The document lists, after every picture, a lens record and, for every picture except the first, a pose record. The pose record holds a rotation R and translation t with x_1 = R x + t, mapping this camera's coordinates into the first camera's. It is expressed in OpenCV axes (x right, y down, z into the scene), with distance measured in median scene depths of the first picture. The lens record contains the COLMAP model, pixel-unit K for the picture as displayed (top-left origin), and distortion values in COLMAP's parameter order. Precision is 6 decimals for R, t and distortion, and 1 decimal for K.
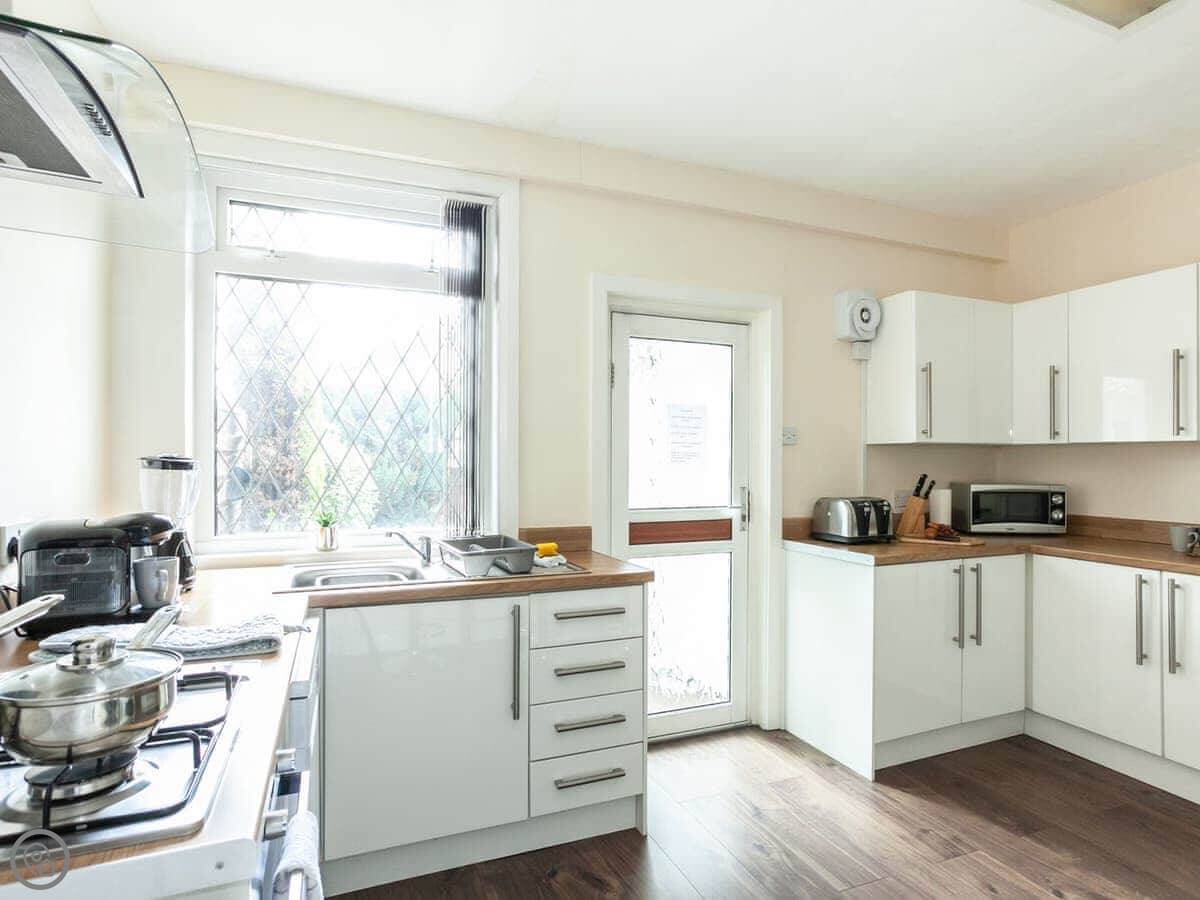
lens RADIAL K [[655.6, 0, 600.0], [0, 655.6, 450.0], [0, 0, 1]] dist [-0.066259, 0.038816]
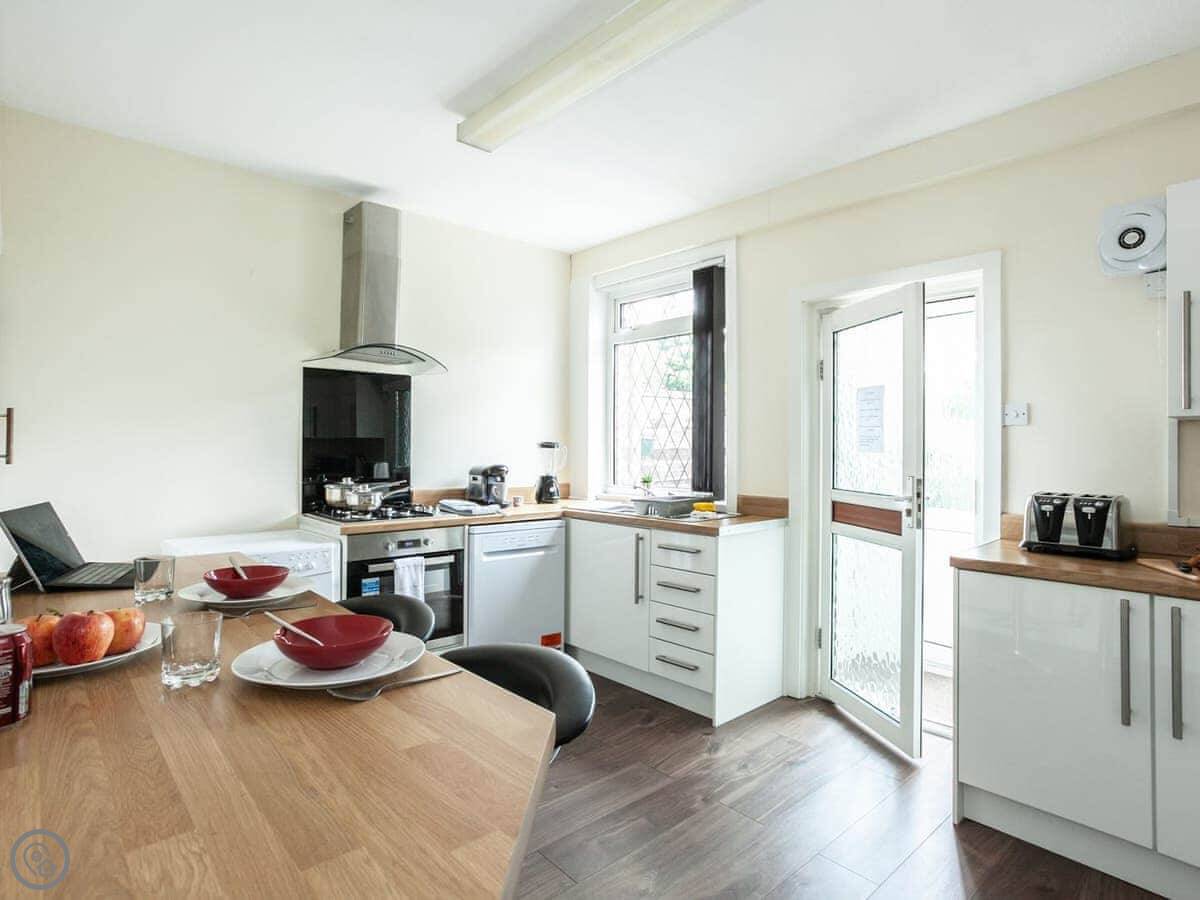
lens RADIAL K [[649.8, 0, 602.0], [0, 649.8, 432.4], [0, 0, 1]] dist [-0.063811, 0.039266]
pose [[0.348240, -0.024920, -0.937074, 1.243045], [0.006001, 0.999685, -0.024355, 0.025515], [0.937386, 0.002858, 0.348280, 0.325399]]
